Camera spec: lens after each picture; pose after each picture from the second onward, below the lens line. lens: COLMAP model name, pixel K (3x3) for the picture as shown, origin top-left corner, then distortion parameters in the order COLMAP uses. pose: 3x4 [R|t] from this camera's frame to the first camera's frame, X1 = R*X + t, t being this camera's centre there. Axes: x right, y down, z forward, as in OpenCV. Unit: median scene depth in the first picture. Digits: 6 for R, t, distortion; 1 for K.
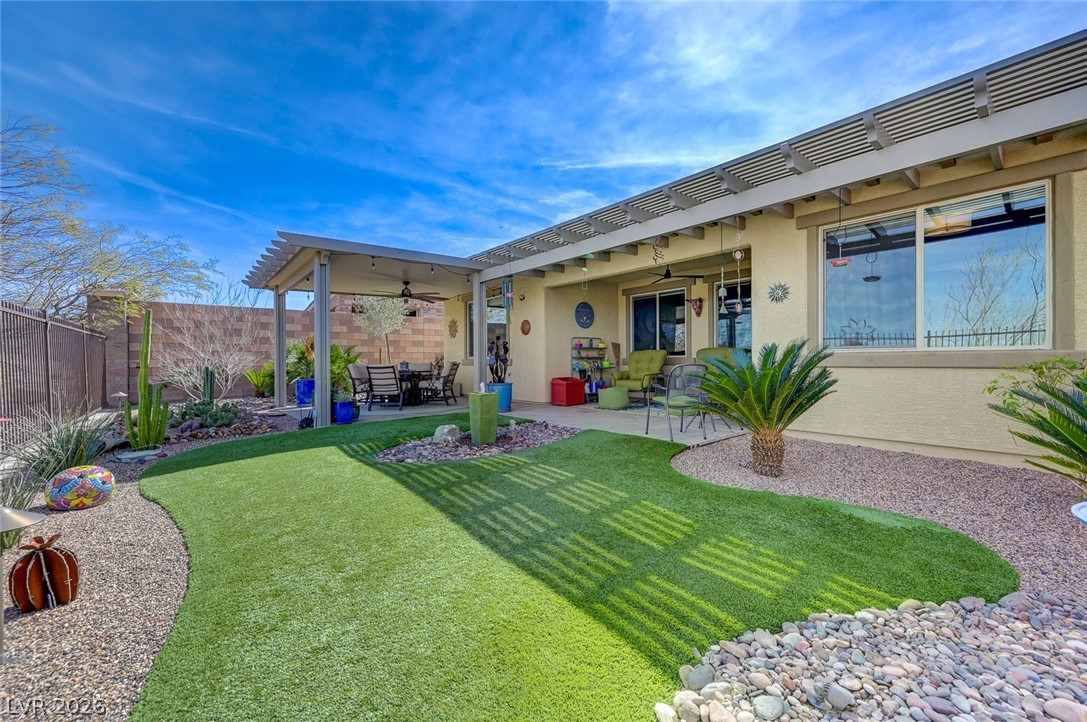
lens RADIAL K [[424.6, 0, 546.6], [0, 424.6, 364.2], [0, 0, 1]] dist [0.000489, 0.000100]
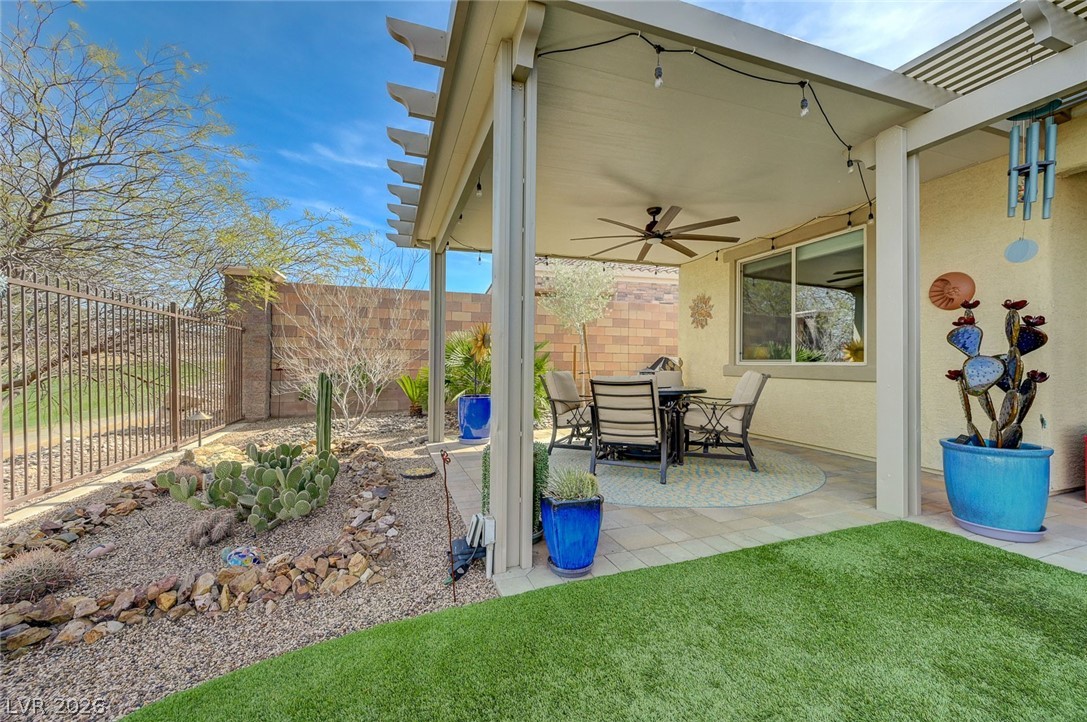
lens RADIAL K [[436.7, 0, 548.0], [0, 436.7, 357.7], [0, 0, 1]] dist [0.000055, -0.000086]
pose [[0.936590, 0.010330, -0.350275, -0.274311], [-0.018153, 0.999654, -0.019055, -0.007875], [0.349956, 0.024206, 0.936453, 0.495642]]
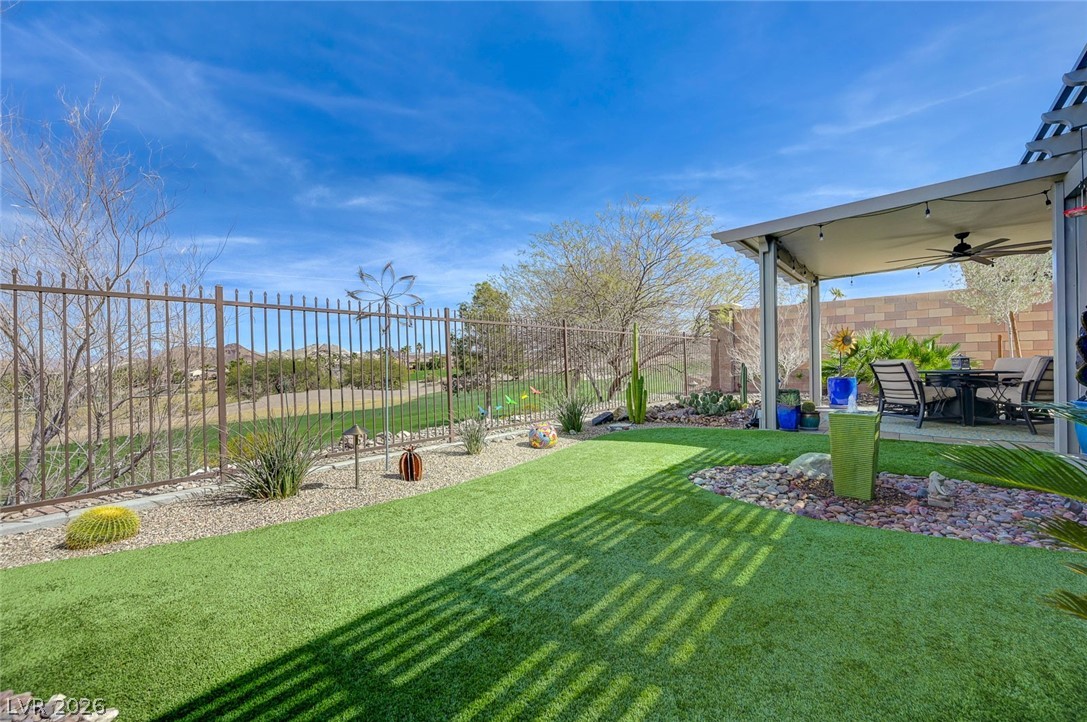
lens RADIAL K [[429.4, 0, 554.3], [0, 429.4, 360.8], [0, 0, 1]] dist [-0.000182, -0.000154]
pose [[0.172833, 0.001199, -0.984950, 0.215642], [0.005279, 0.999984, 0.002144, -0.004148], [0.984937, -0.005570, 0.172824, 0.278251]]
